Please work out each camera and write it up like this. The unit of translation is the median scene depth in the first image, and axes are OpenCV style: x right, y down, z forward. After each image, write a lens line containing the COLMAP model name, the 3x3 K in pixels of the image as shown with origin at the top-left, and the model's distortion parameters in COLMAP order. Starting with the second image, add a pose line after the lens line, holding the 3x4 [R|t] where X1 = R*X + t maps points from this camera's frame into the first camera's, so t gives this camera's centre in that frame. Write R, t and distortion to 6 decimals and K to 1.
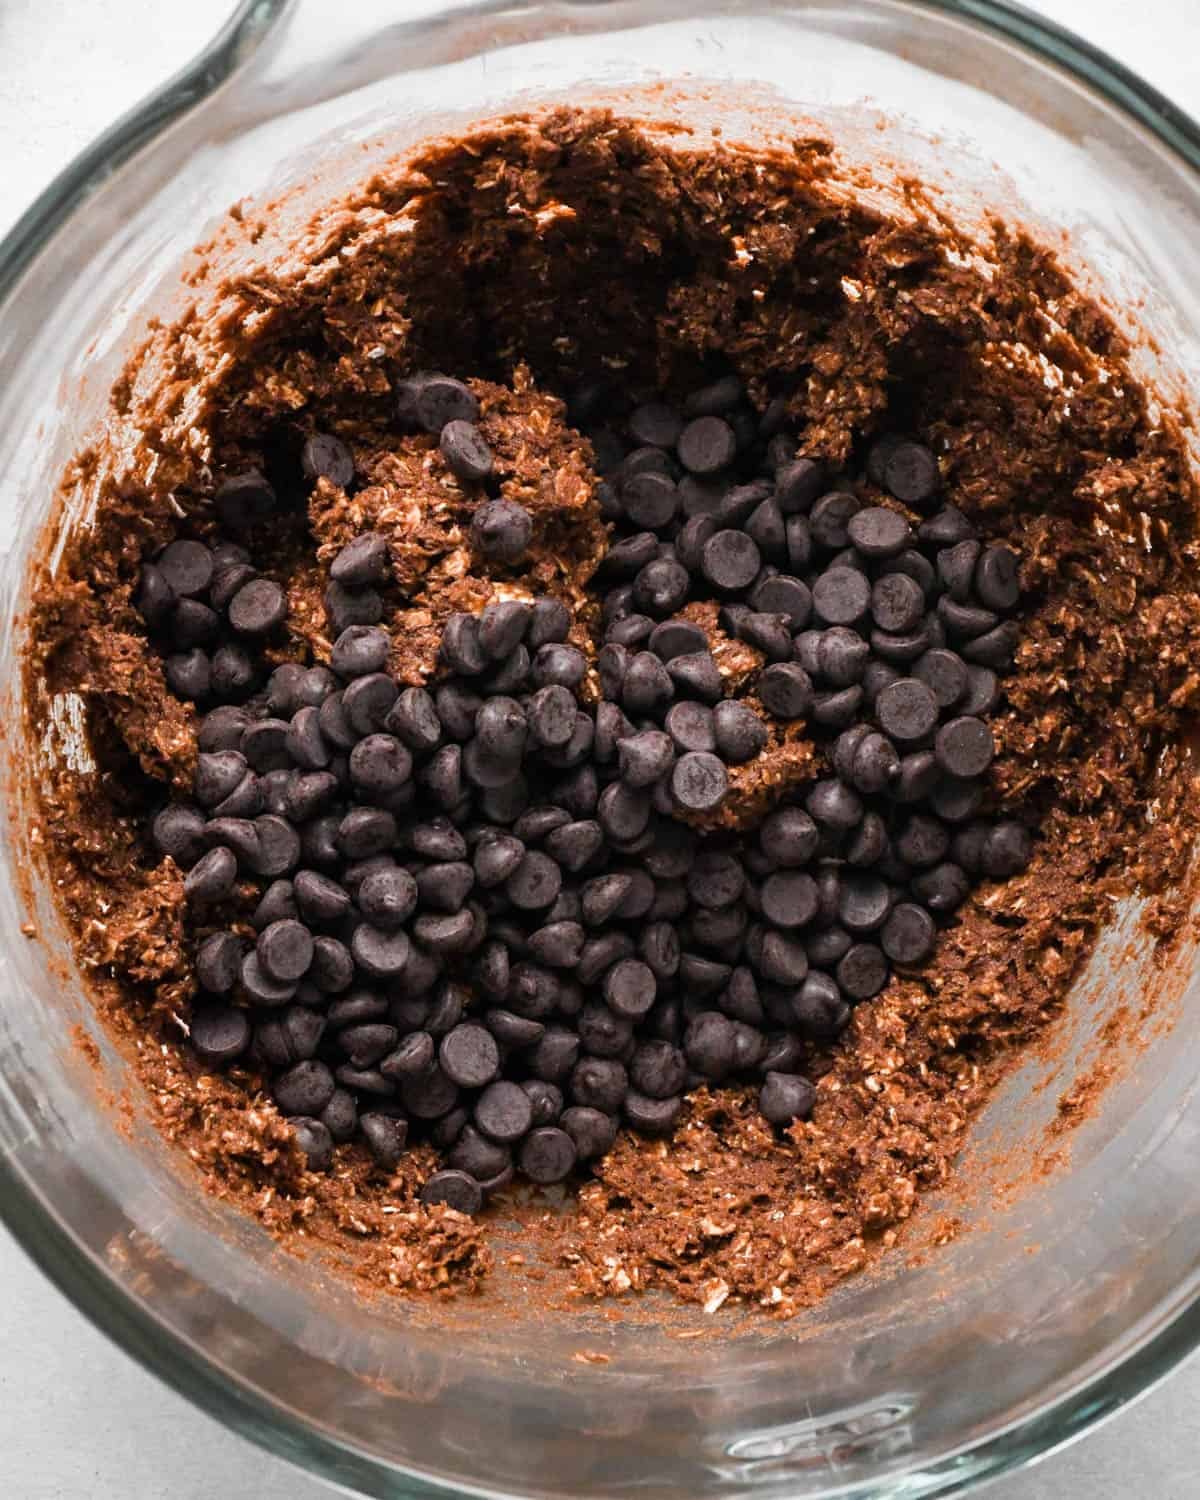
lens RADIAL K [[3424.2, 0, 600.0], [0, 3424.2, 750.0], [0, 0, 1]] dist [-0.001122, -0.123439]
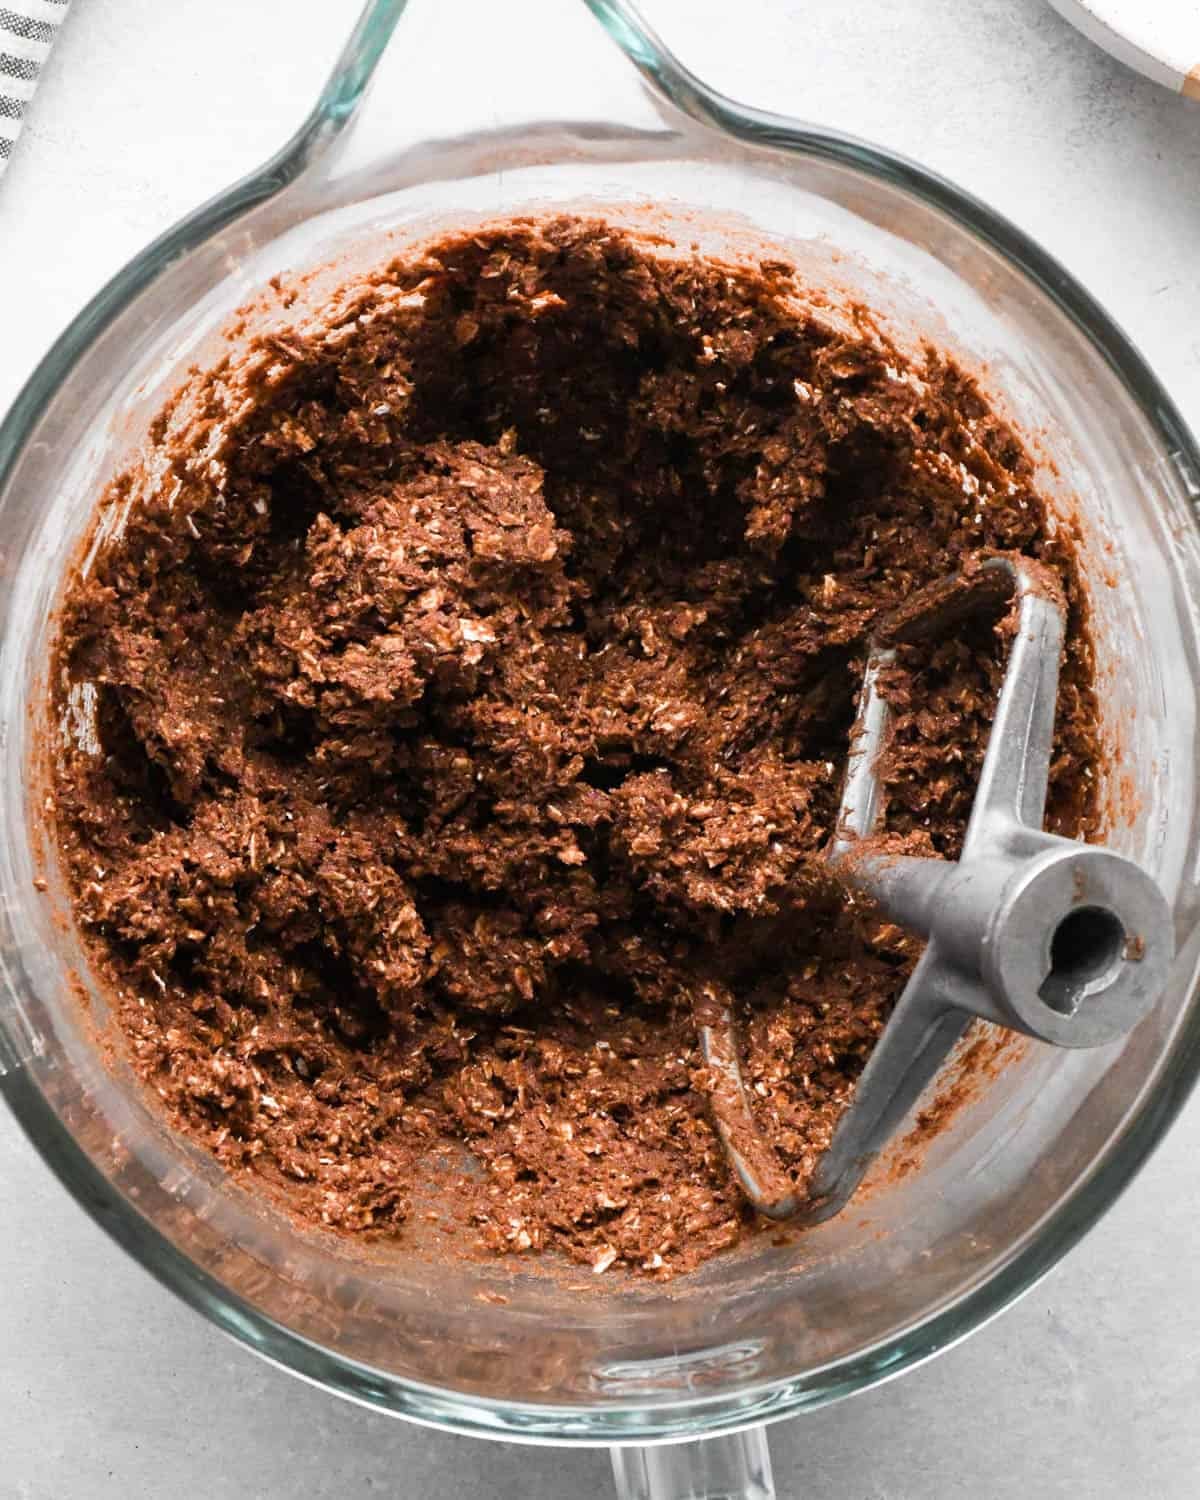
lens RADIAL K [[3424.2, 0, 600.0], [0, 3424.2, 750.0], [0, 0, 1]] dist [-0.001122, -0.123439]
pose [[0.995859, 0.089272, 0.017203, -0.002441], [-0.089035, 0.995928, -0.014121, 0.006510], [-0.018394, 0.012531, 0.999752, -0.143326]]
